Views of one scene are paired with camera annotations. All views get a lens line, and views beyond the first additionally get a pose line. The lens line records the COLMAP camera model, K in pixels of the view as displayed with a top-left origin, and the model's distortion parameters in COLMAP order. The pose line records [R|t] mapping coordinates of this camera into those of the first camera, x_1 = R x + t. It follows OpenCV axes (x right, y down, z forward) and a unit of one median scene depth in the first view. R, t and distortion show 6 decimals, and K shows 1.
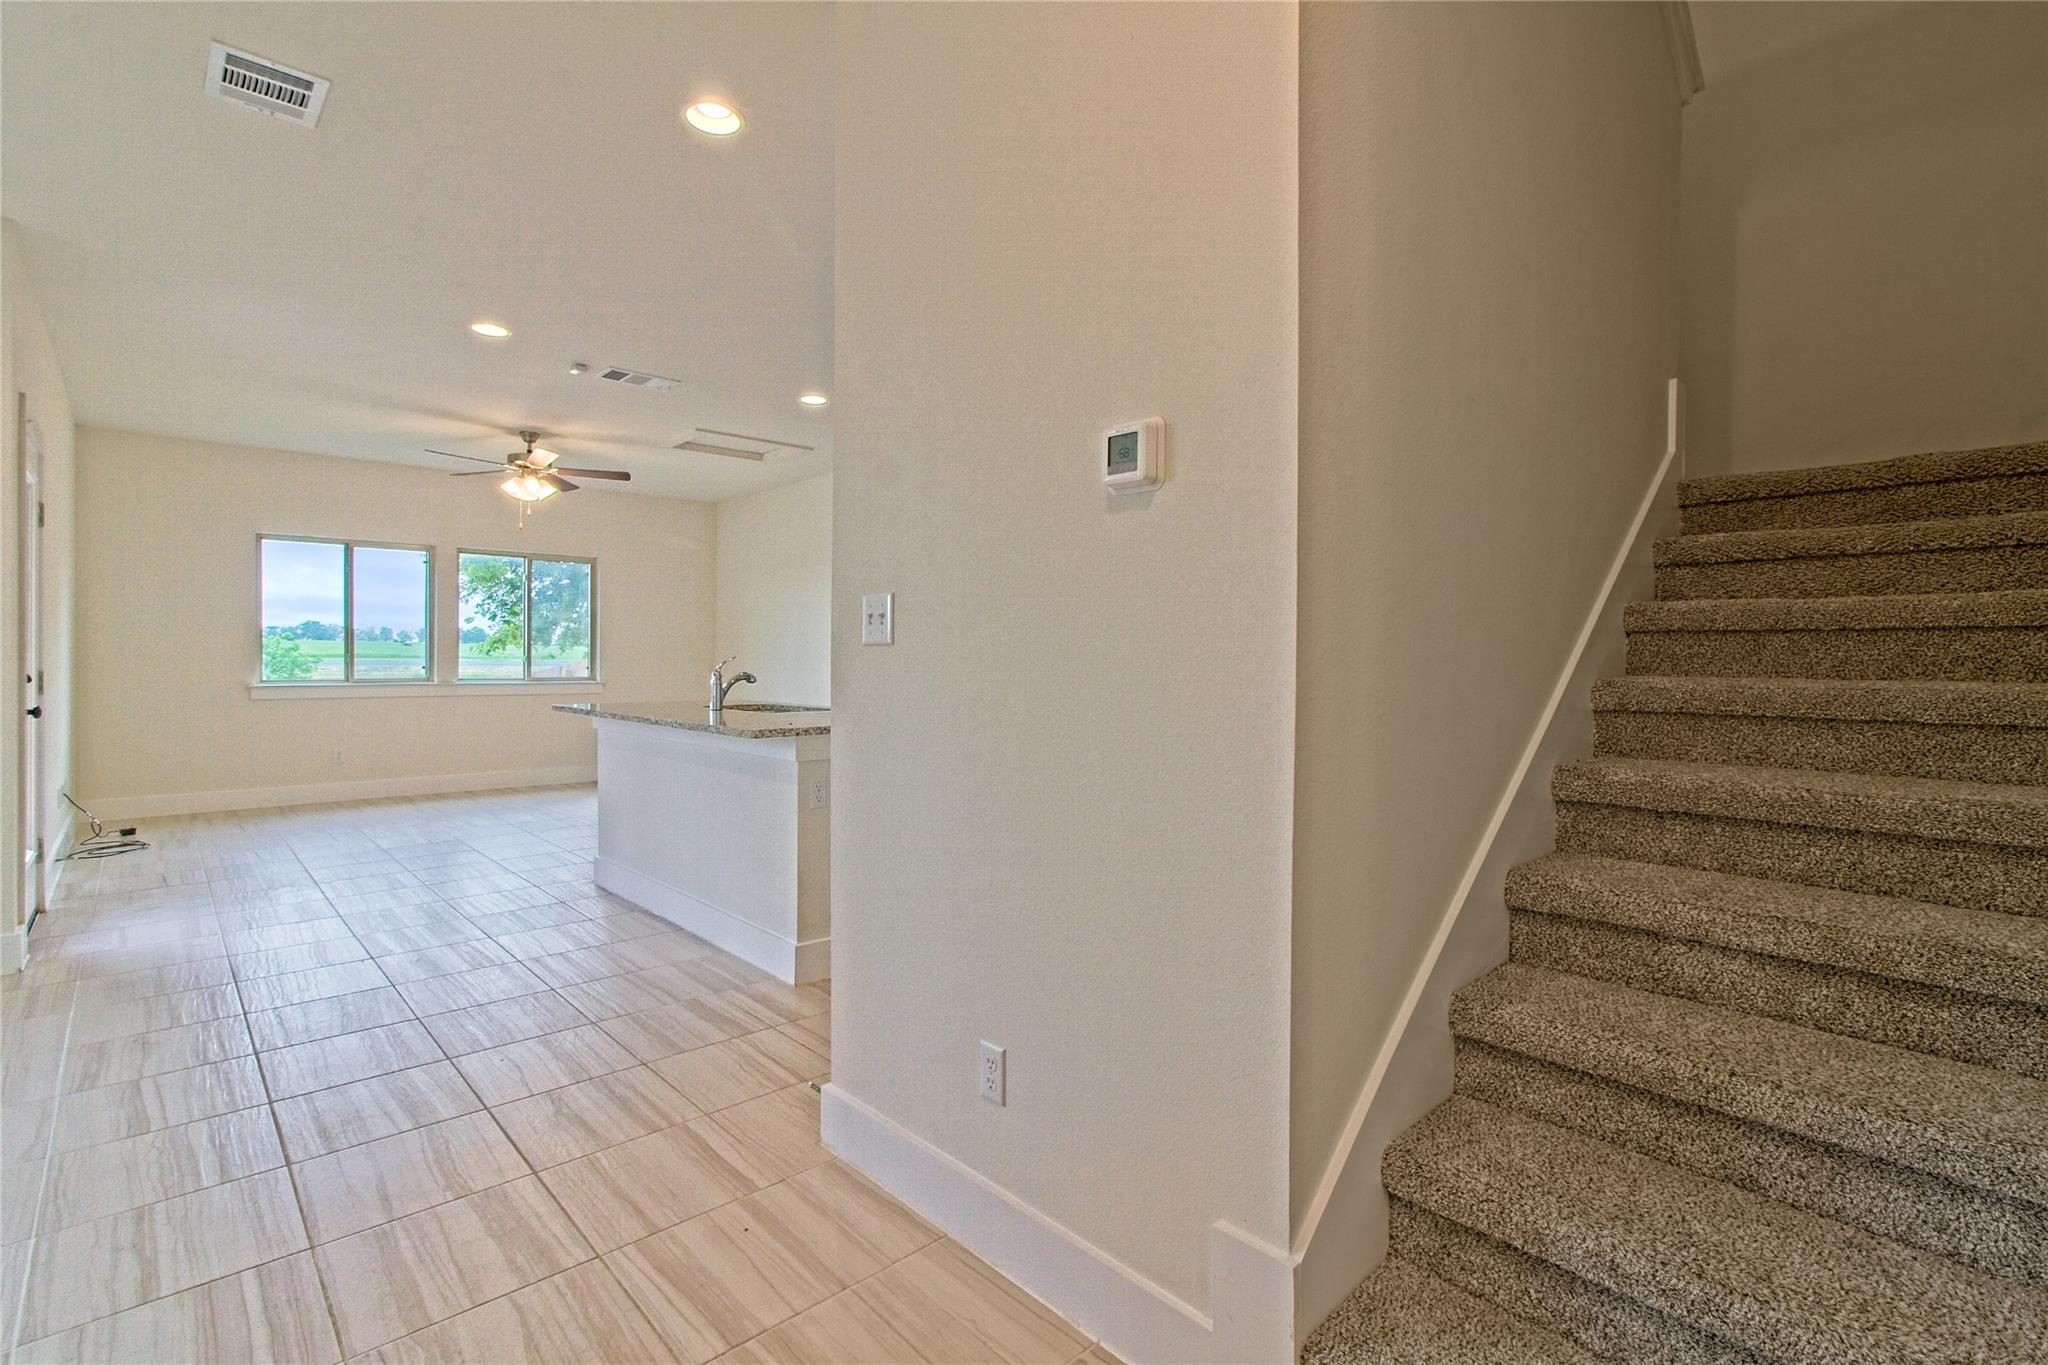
lens RADIAL K [[945.4, 0, 1021.6], [0, 945.4, 666.3], [0, 0, 1]] dist [-0.005816, 0.003315]
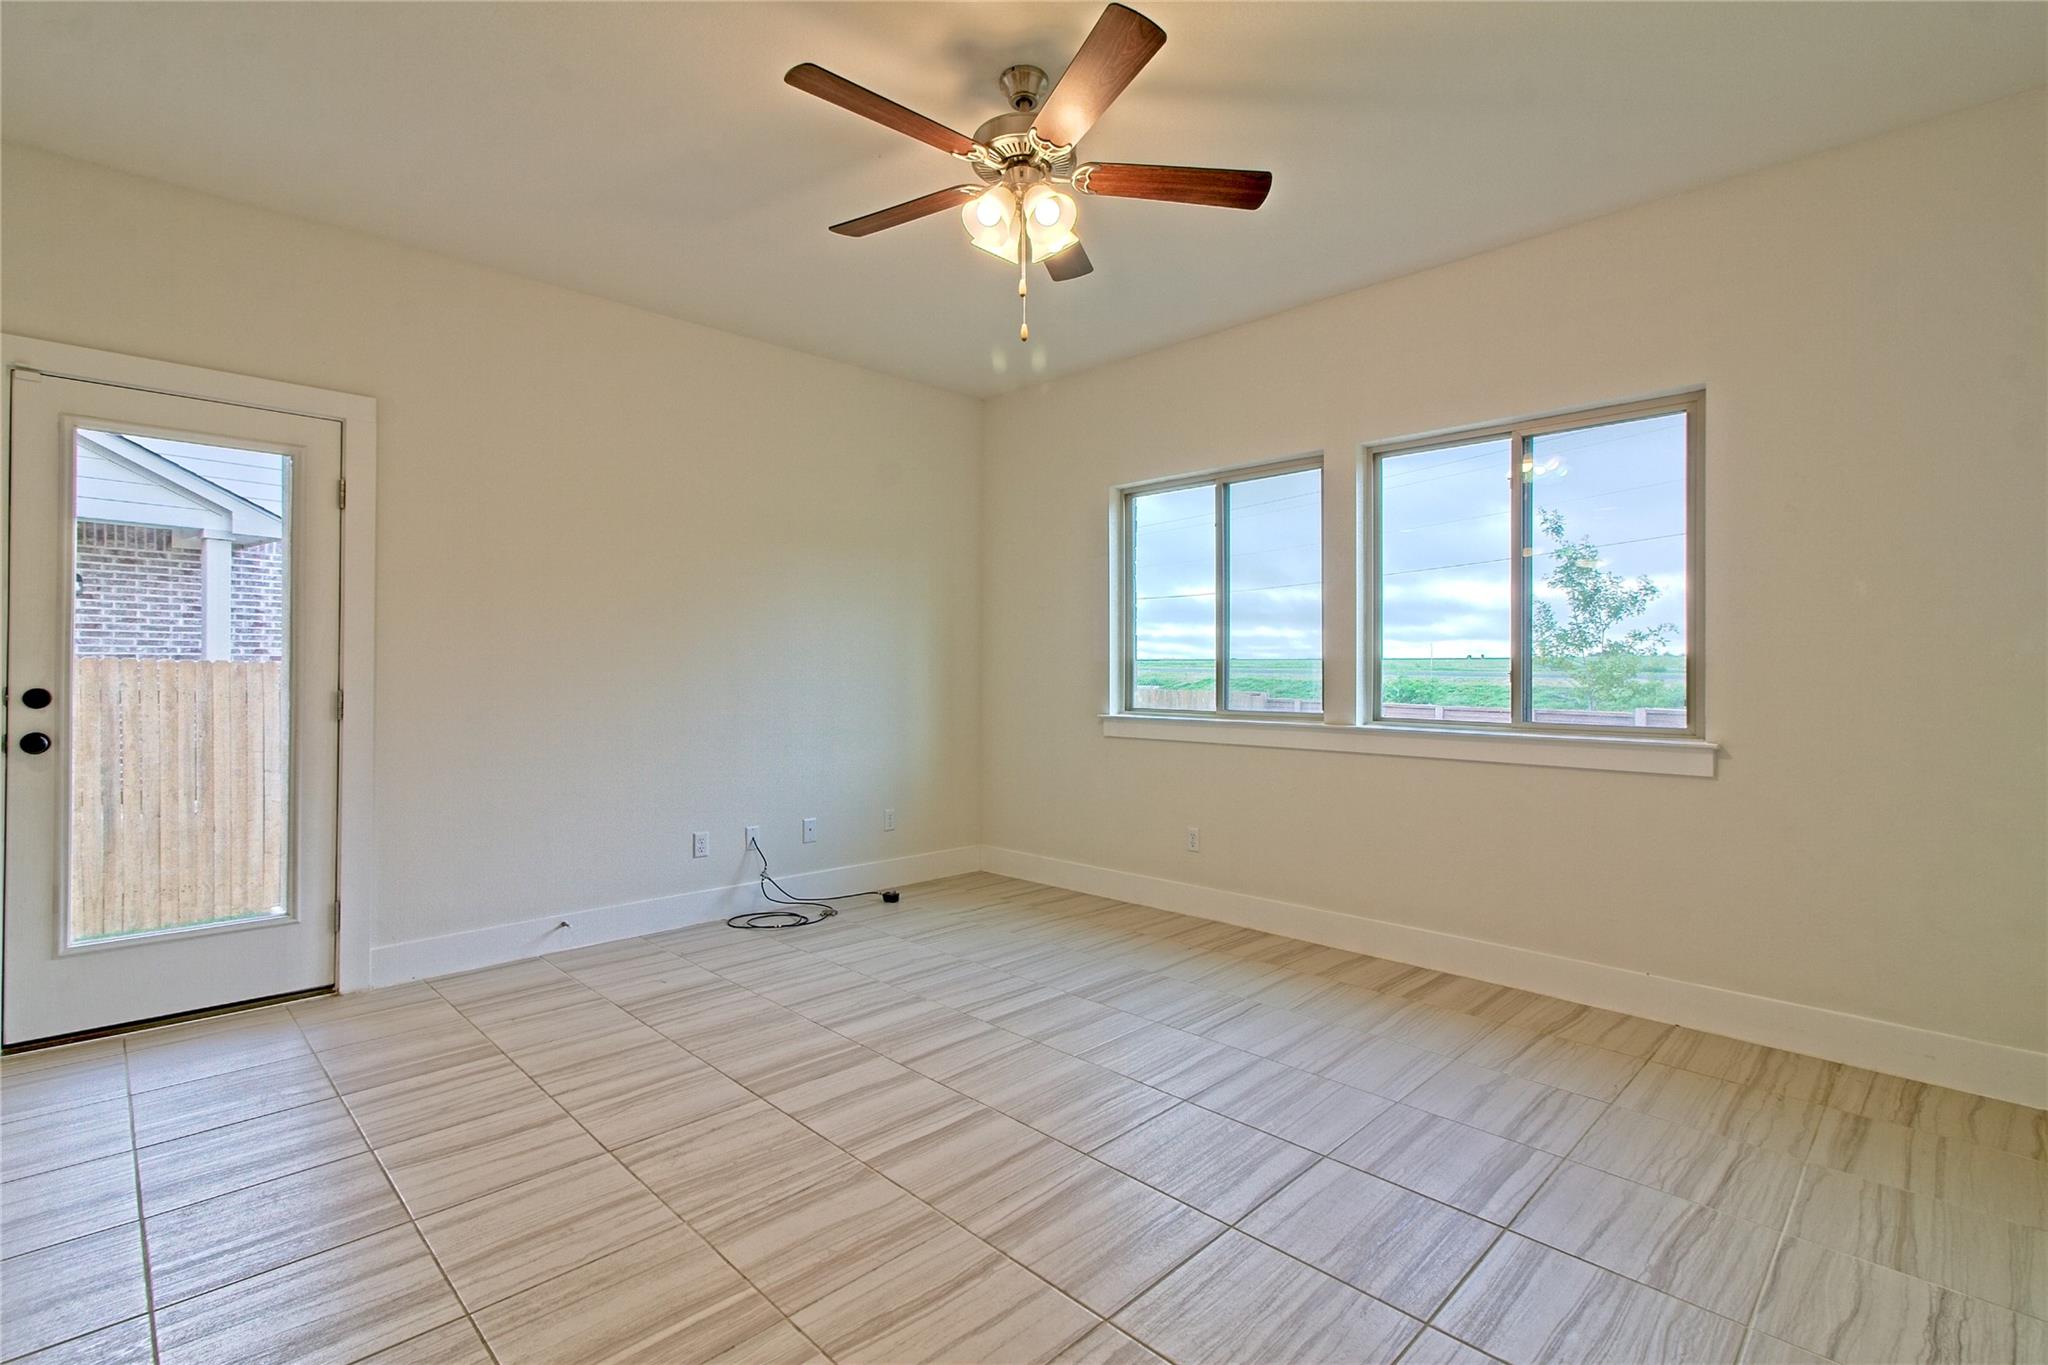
lens RADIAL K [[945.4, 0, 1025.6], [0, 945.4, 663.7], [0, 0, 1]] dist [-0.005816, 0.003315]
pose [[0.031851, -0.011824, -0.999423, -0.150993], [-0.010025, 0.999876, -0.012149, -0.008324], [0.999442, 0.010406, 0.031728, 1.026876]]
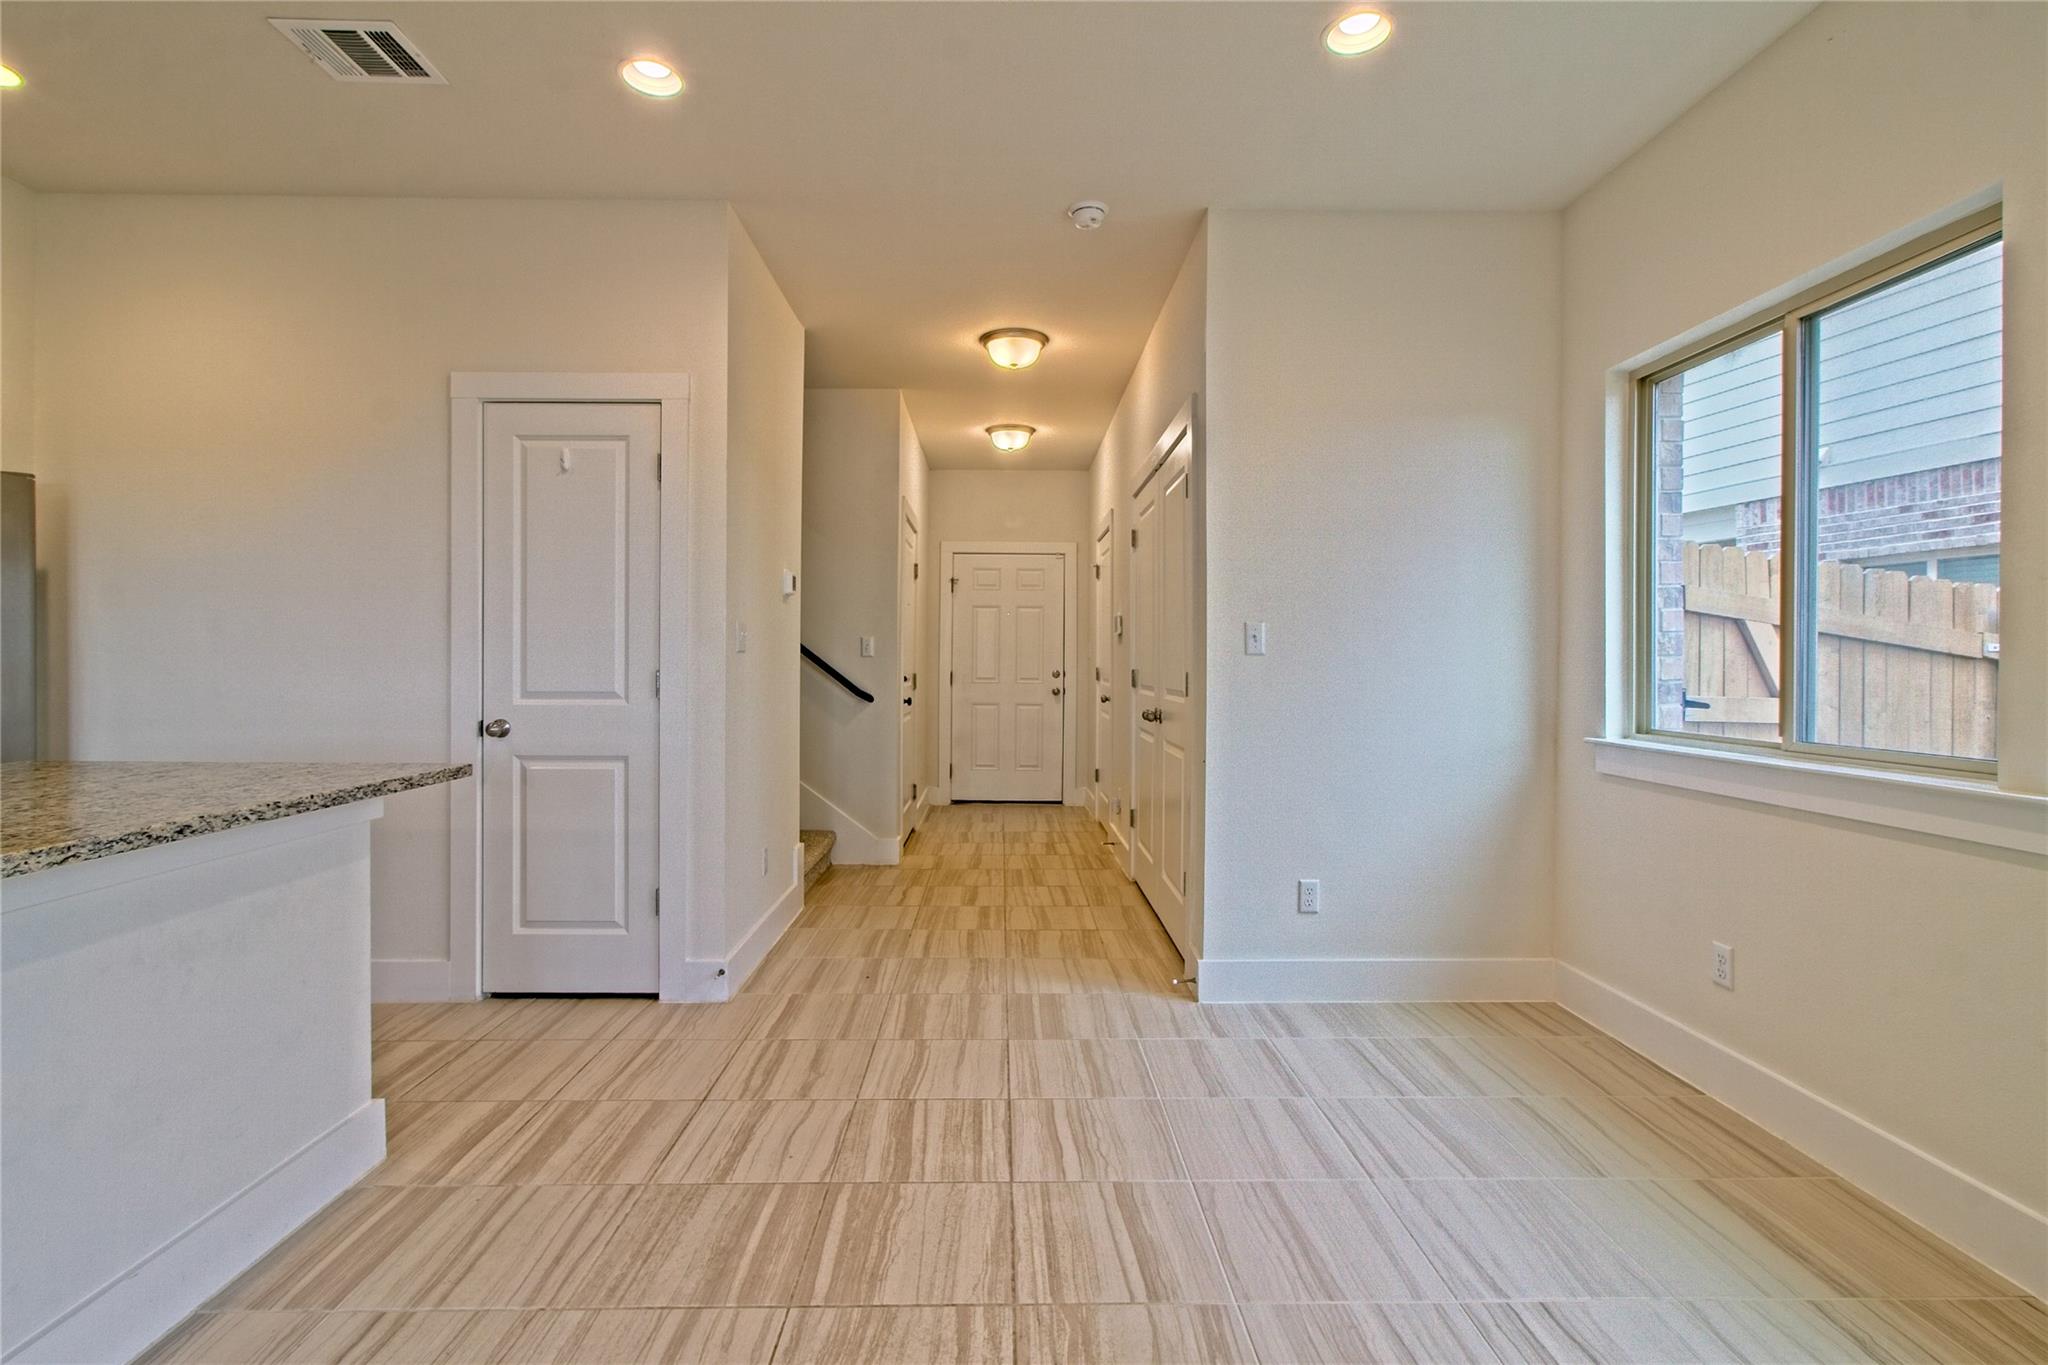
lens RADIAL K [[945.4, 0, 1015.5], [0, 945.4, 668.0], [0, 0, 1]] dist [-0.005816, 0.003315]
pose [[-0.741104, -0.015536, 0.671211, -0.525760], [-0.004775, 0.999829, 0.017870, -0.008524], [-0.671374, 0.010038, -0.741051, 0.625375]]
